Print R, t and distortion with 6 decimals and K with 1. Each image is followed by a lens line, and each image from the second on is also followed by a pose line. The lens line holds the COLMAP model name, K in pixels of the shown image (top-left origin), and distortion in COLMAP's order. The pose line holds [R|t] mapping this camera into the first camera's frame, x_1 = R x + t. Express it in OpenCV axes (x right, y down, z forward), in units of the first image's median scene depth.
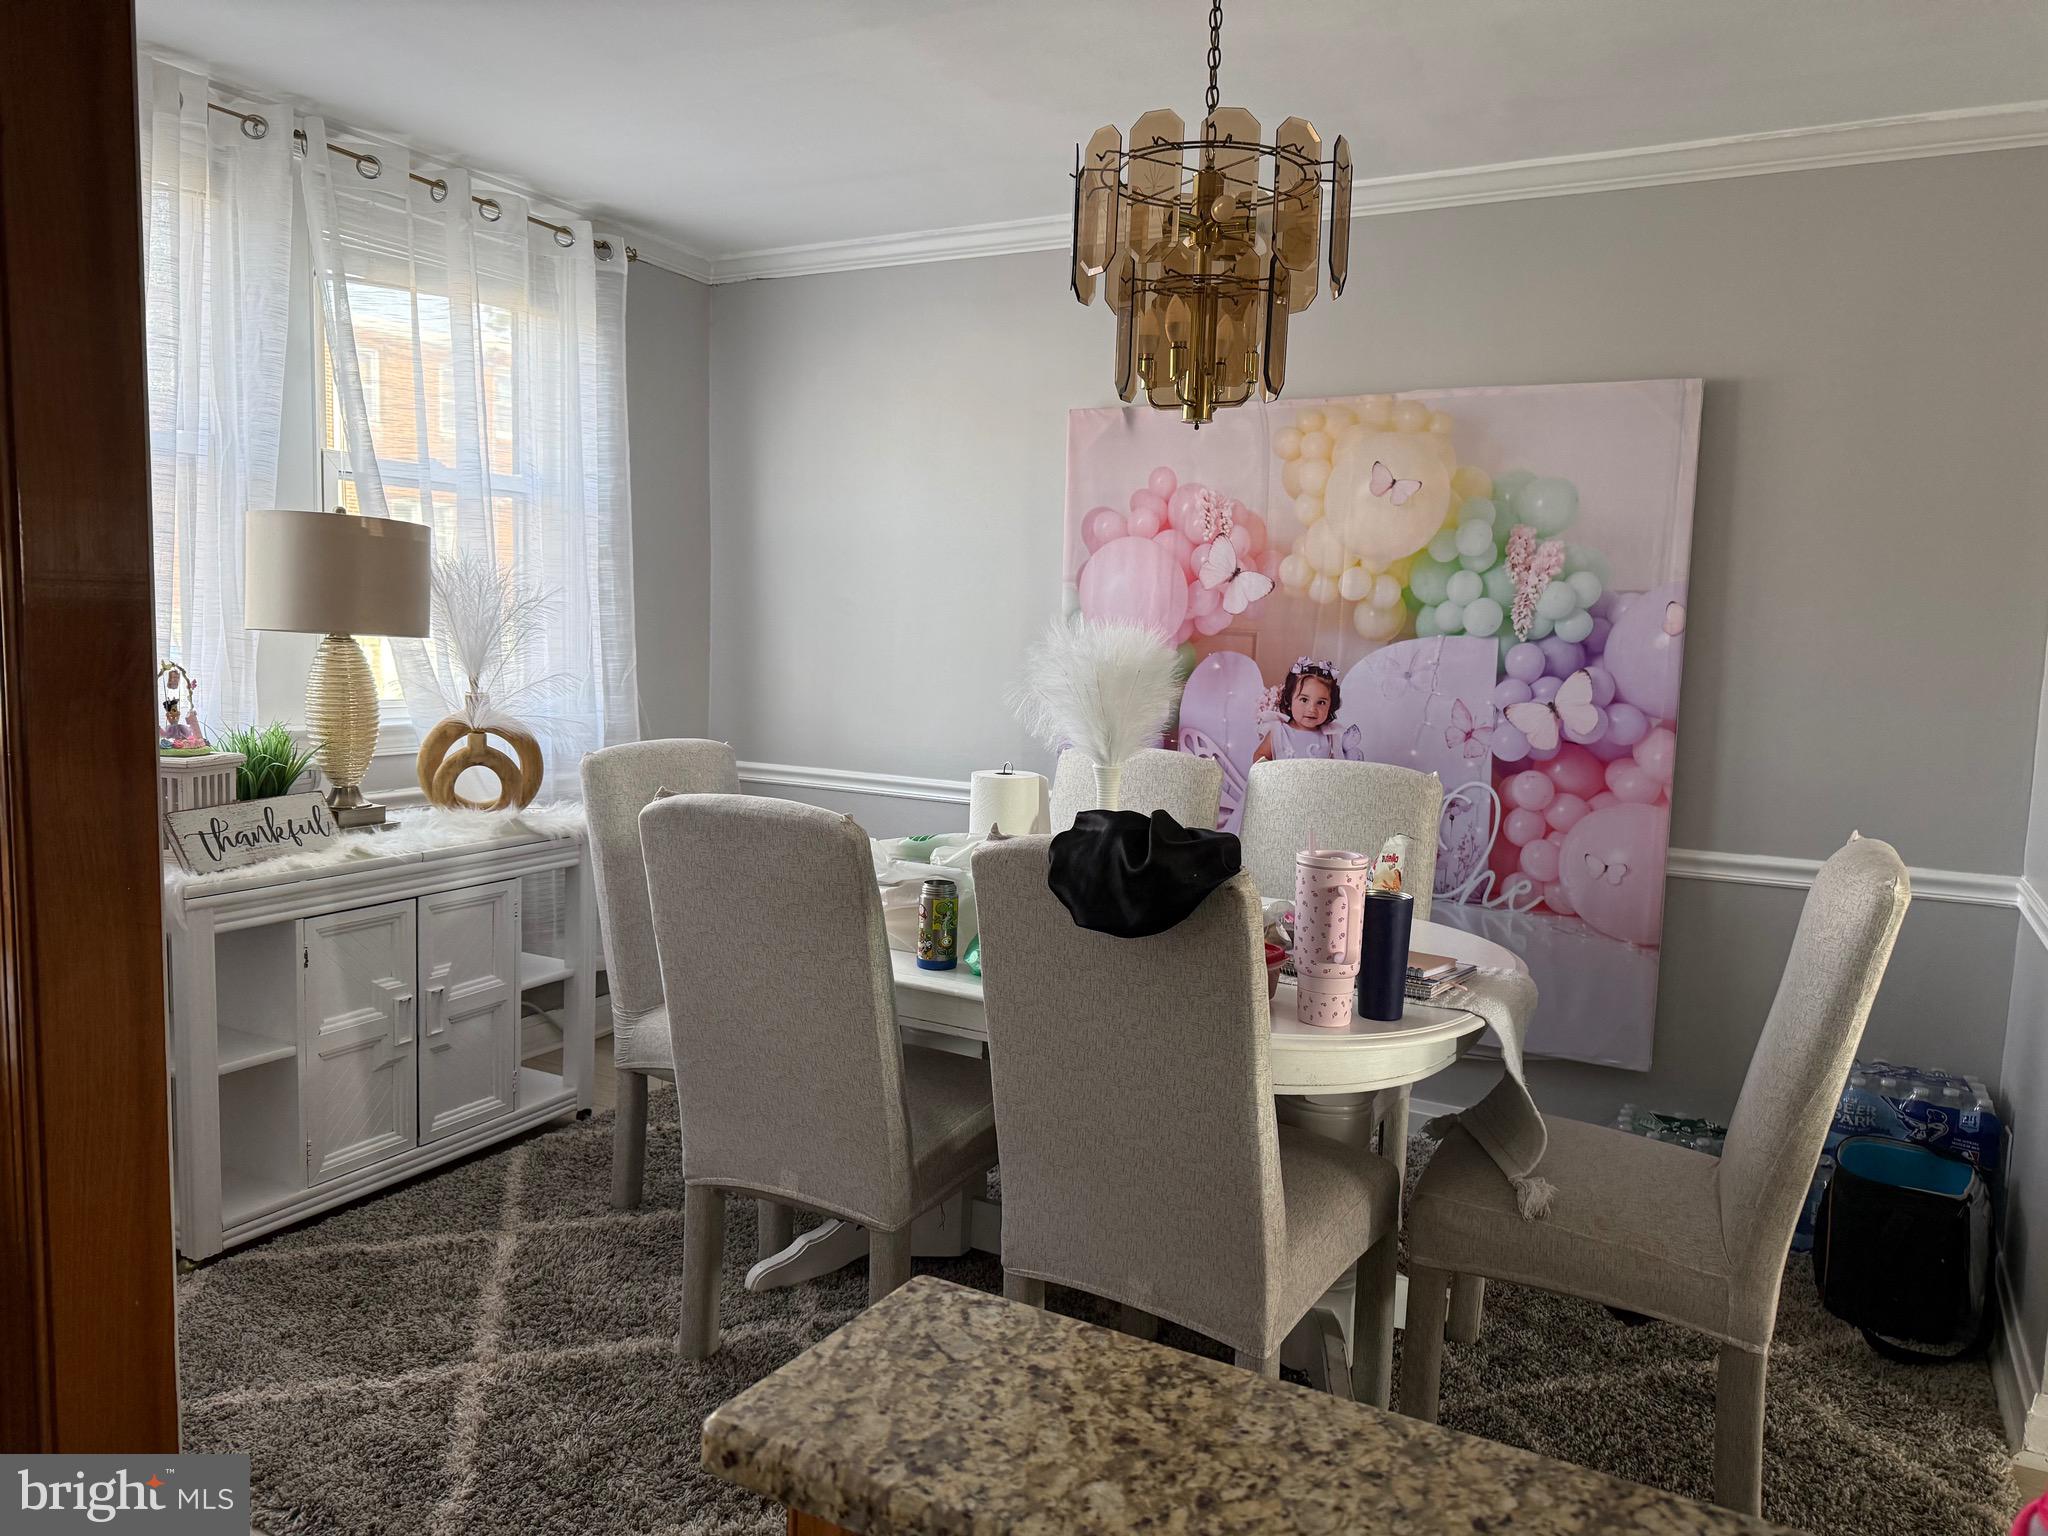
lens RADIAL K [[1441.9, 0, 1024.0], [0, 1441.9, 768.0], [0, 0, 1]] dist [0.185436, -0.310050]
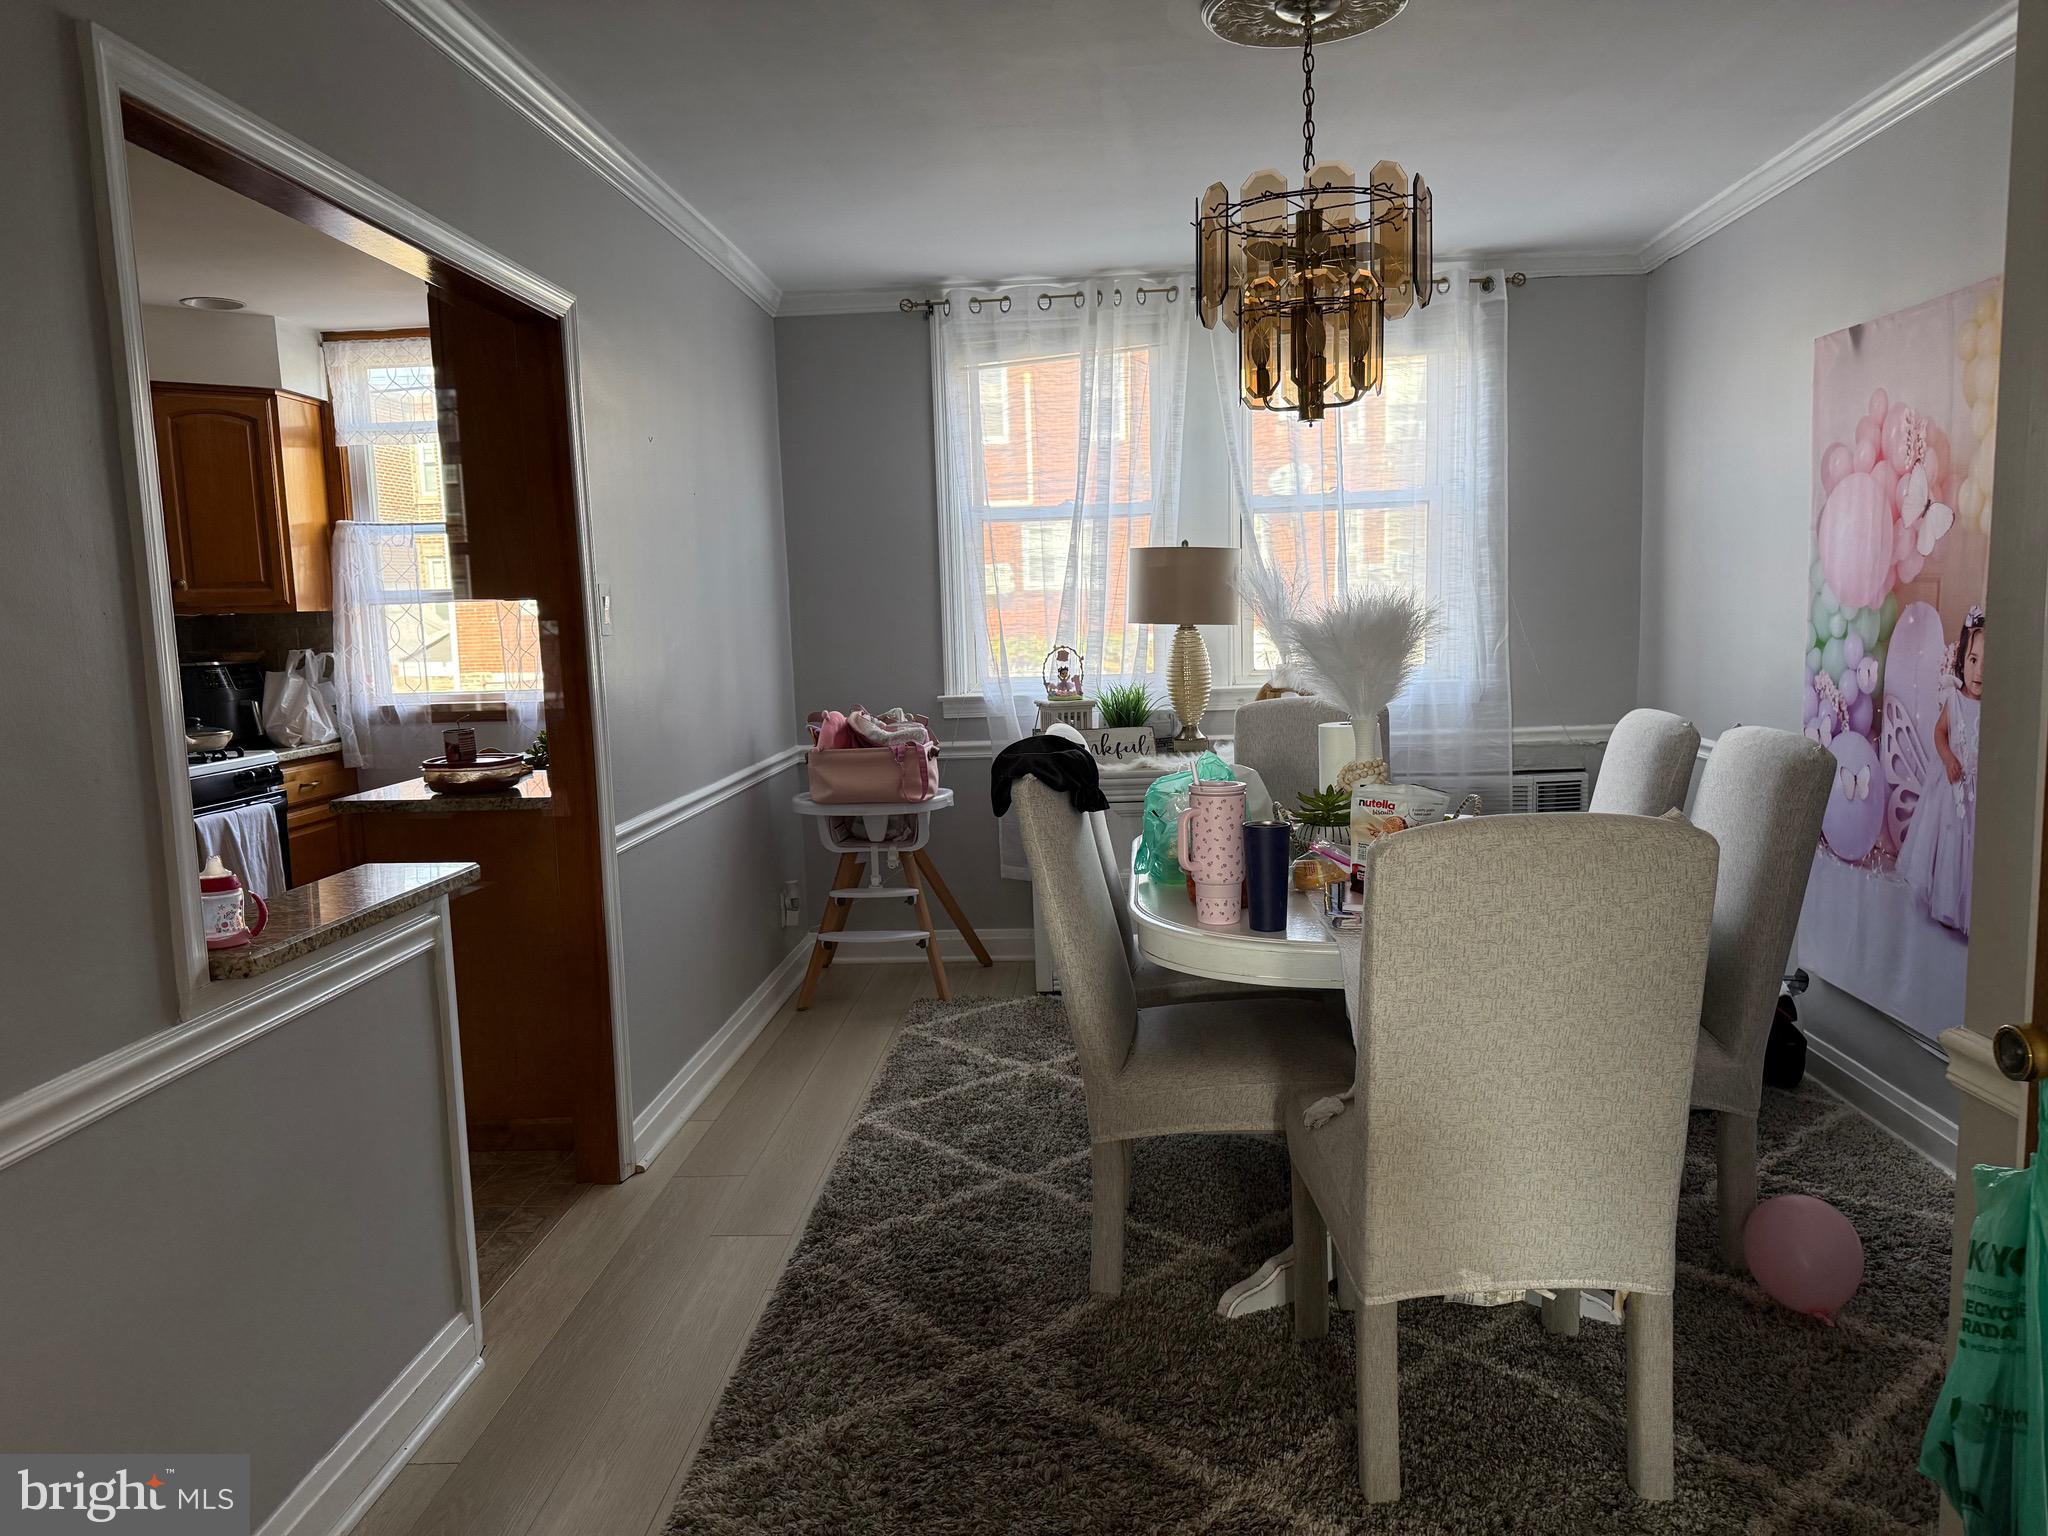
lens RADIAL K [[1441.9, 0, 1024.0], [0, 1441.9, 768.0], [0, 0, 1]] dist [0.185436, -0.310050]
pose [[0.421756, 0.057264, -0.904899, 0.697084], [-0.046399, 0.998059, 0.041534, 0.002076], [0.905522, 0.024469, 0.423594, 0.191676]]
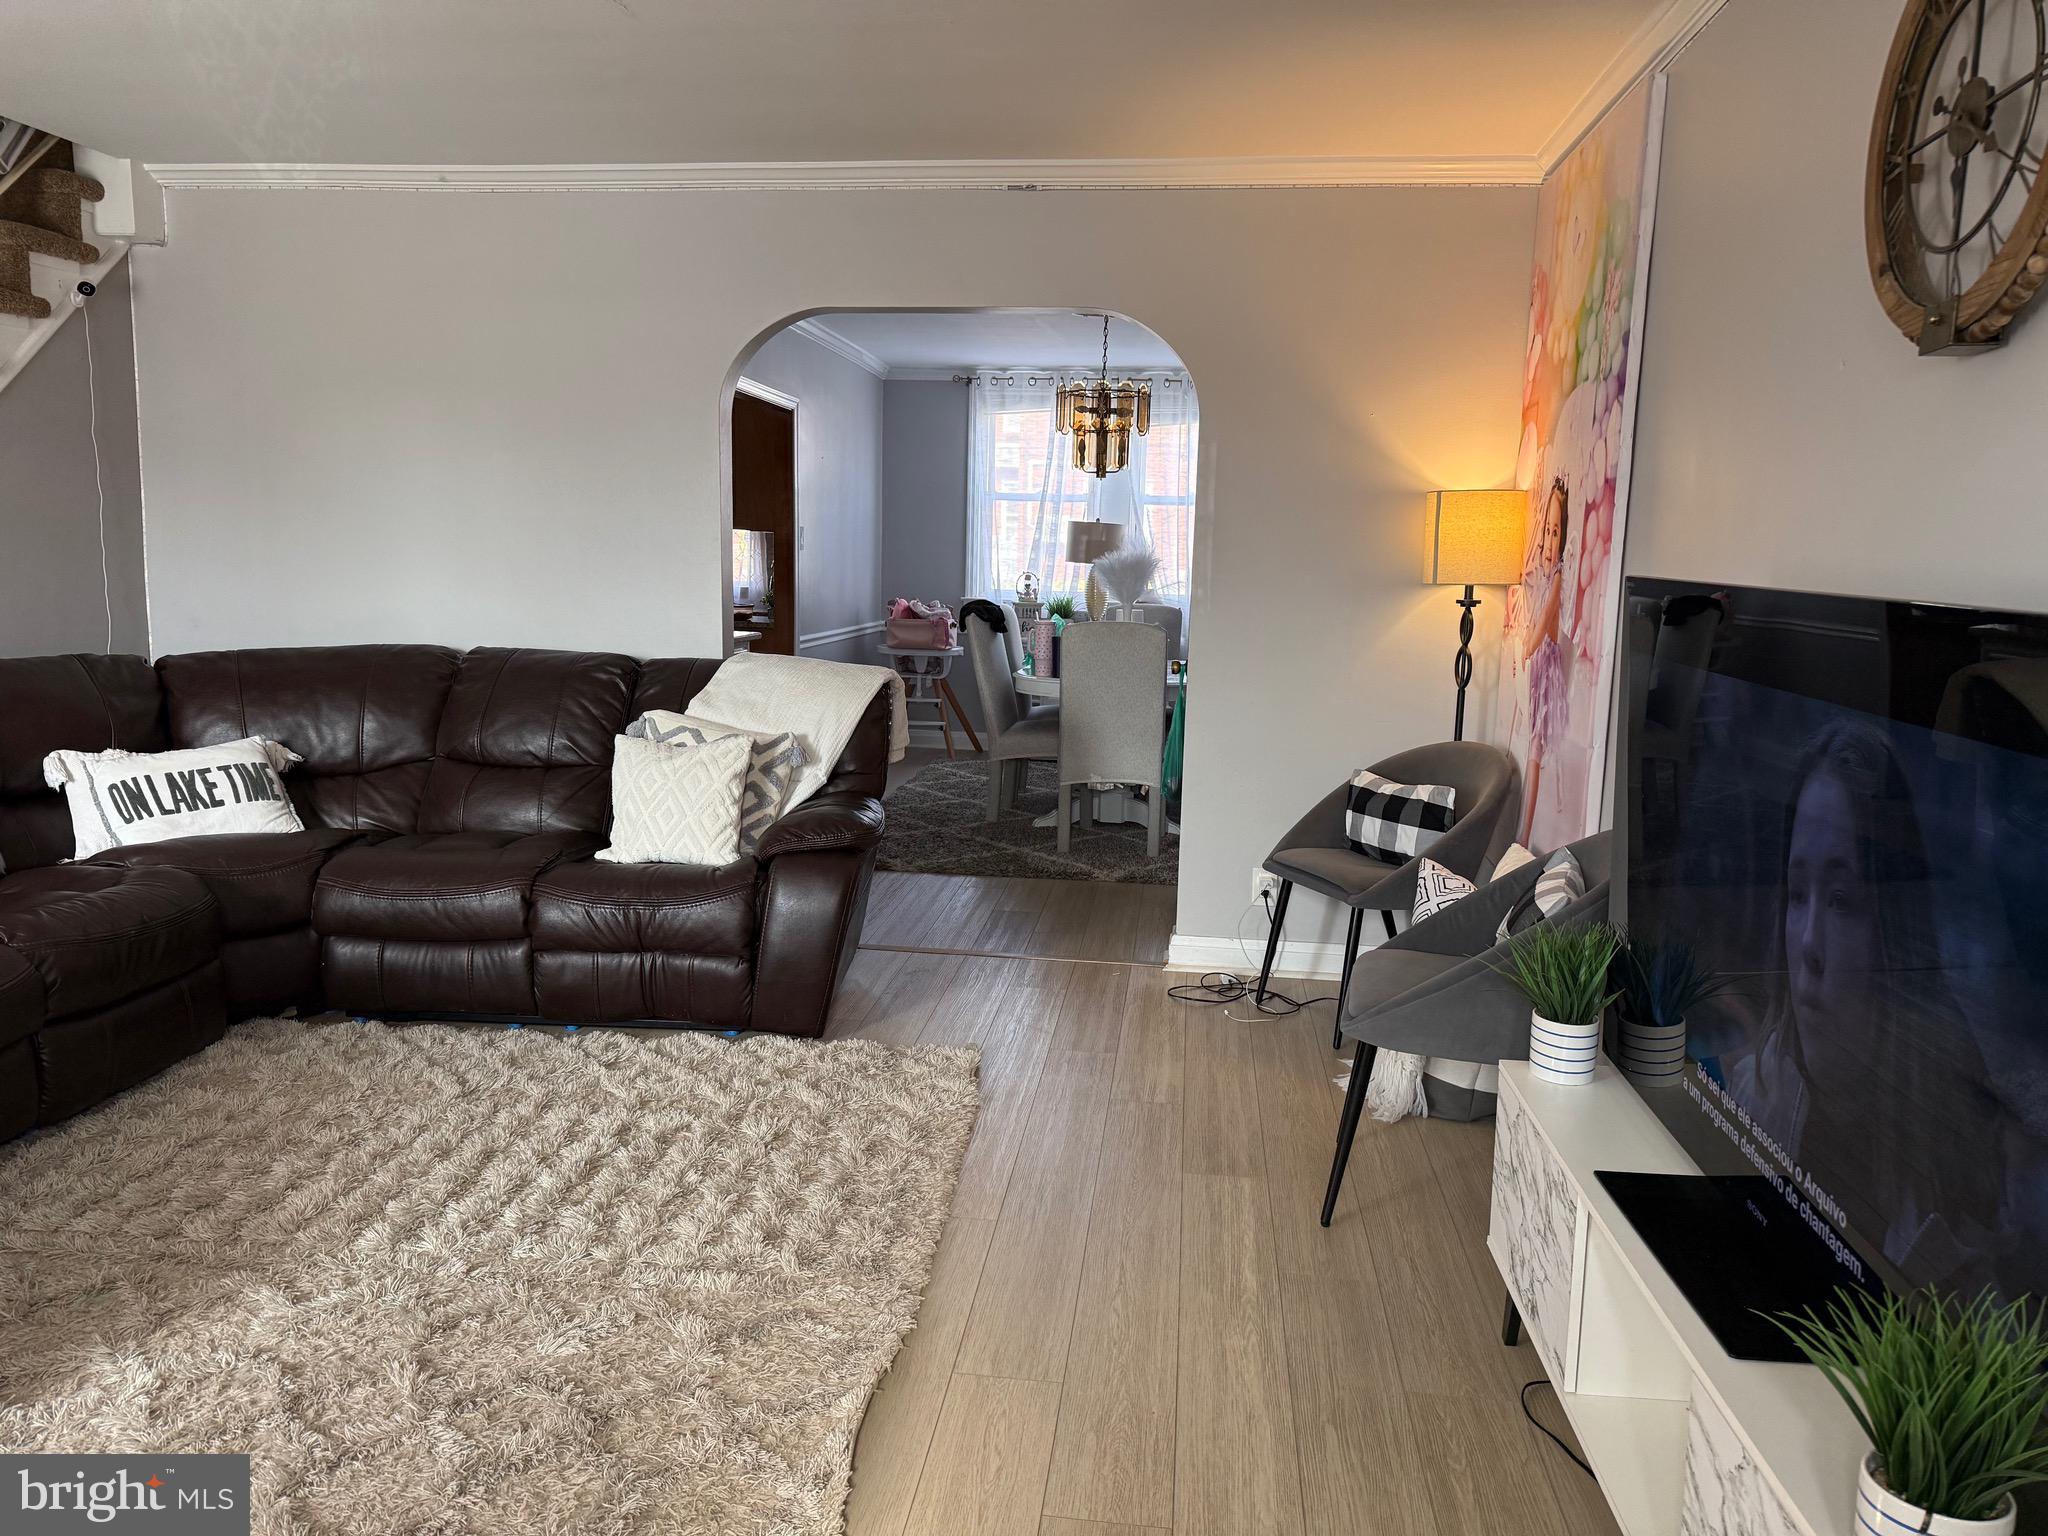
lens RADIAL K [[1441.9, 0, 1024.0], [0, 1441.9, 768.0], [0, 0, 1]] dist [0.185436, -0.310050]
pose [[0.369149, 0.117384, -0.921927, 1.721841], [-0.112730, 0.990322, 0.080954, 0.069749], [0.922508, 0.074045, 0.378809, -0.102865]]
